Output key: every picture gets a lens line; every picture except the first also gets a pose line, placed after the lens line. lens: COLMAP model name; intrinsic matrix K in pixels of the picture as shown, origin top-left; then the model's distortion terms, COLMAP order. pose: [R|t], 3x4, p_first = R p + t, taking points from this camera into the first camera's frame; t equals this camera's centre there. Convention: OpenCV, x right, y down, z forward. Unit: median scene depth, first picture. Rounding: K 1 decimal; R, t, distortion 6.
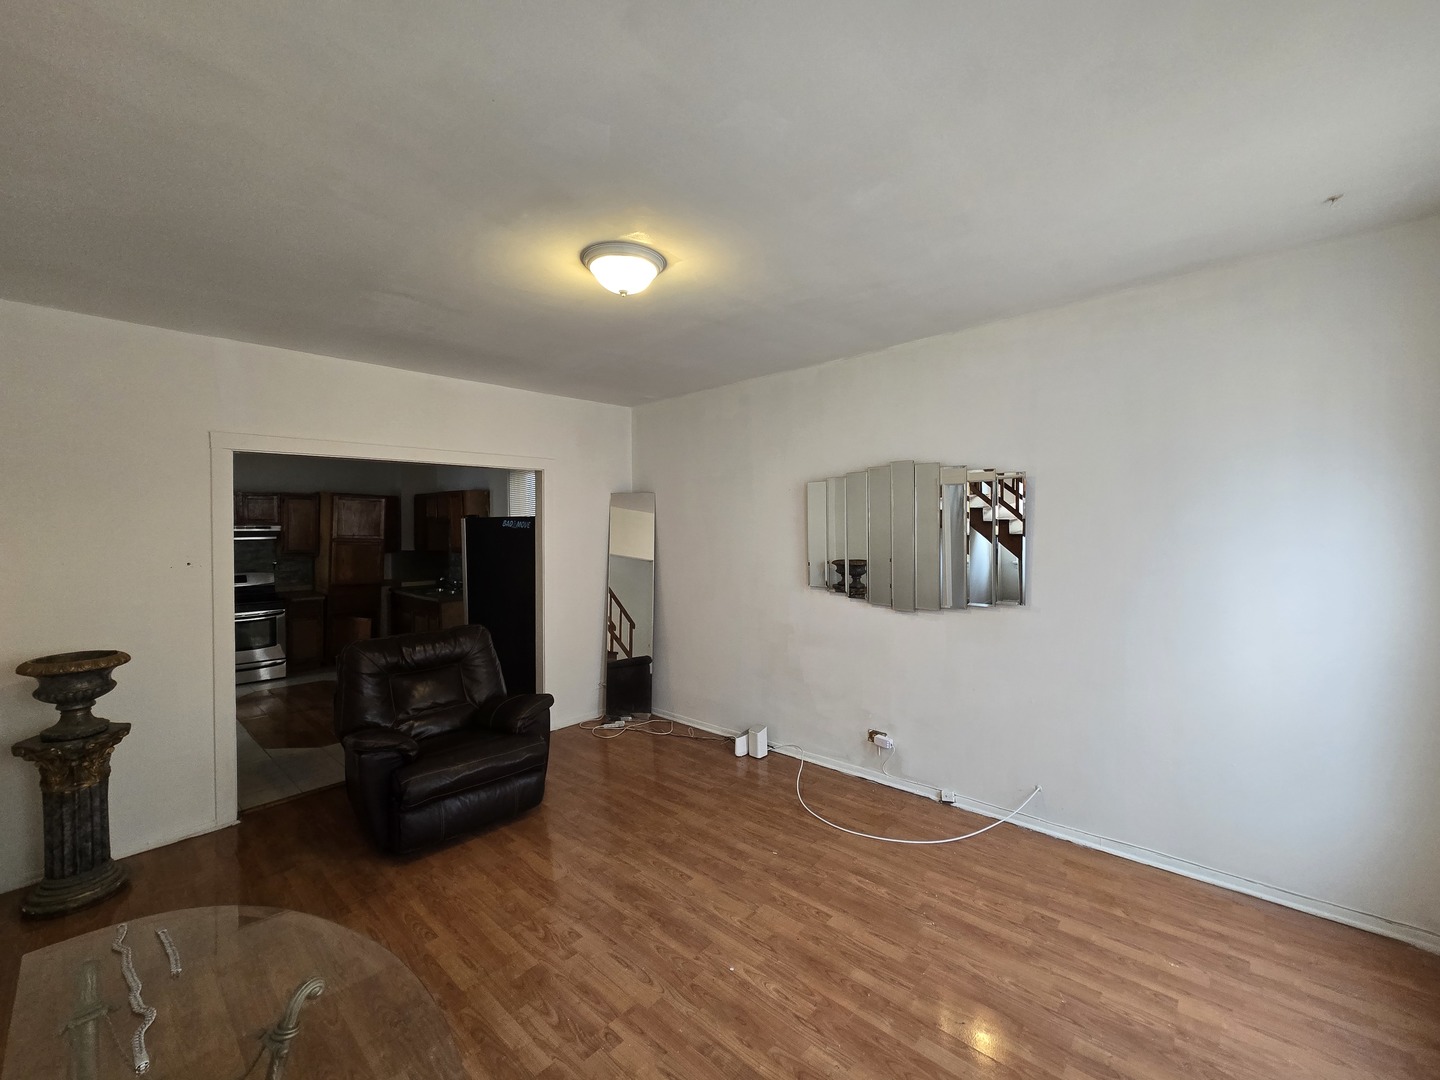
lens RADIAL K [[589.7, 0, 719.8], [0, 589.7, 535.5], [0, 0, 1]] dist [0.001769, 0.000253]
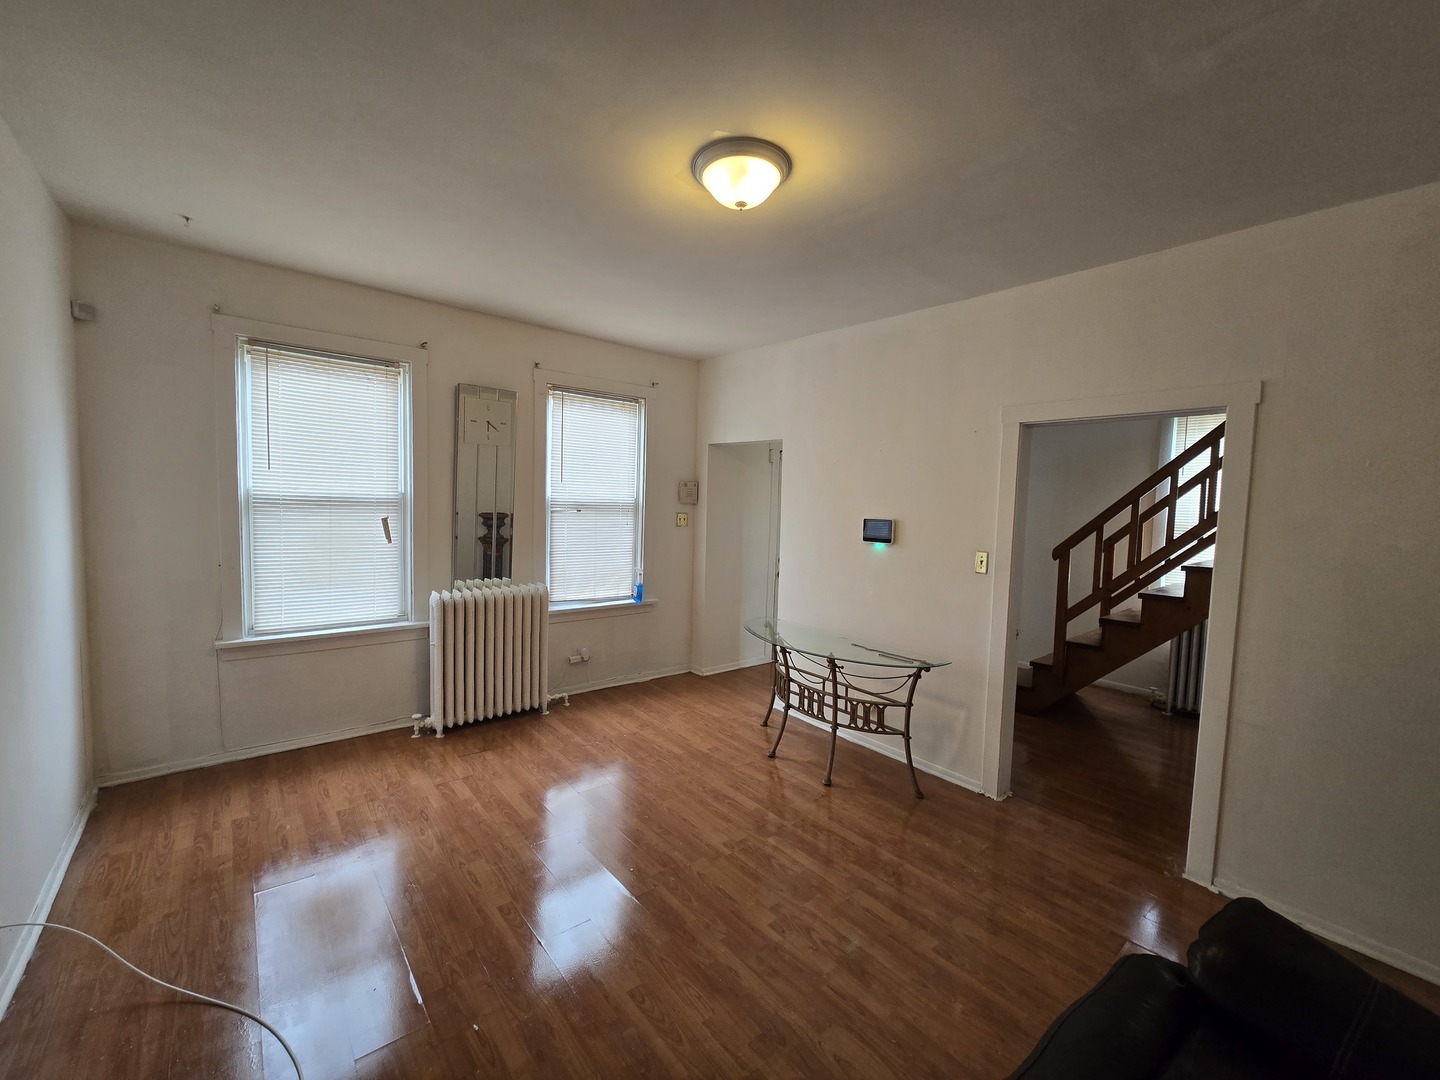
lens RADIAL K [[589.7, 0, 719.1], [0, 589.7, 537.0], [0, 0, 1]] dist [0.001769, 0.000253]
pose [[-0.990431, -0.030709, 0.134551, -0.236728], [-0.022195, 0.997682, 0.064326, 0.009370], [-0.136215, 0.060724, -0.988817, 1.707536]]
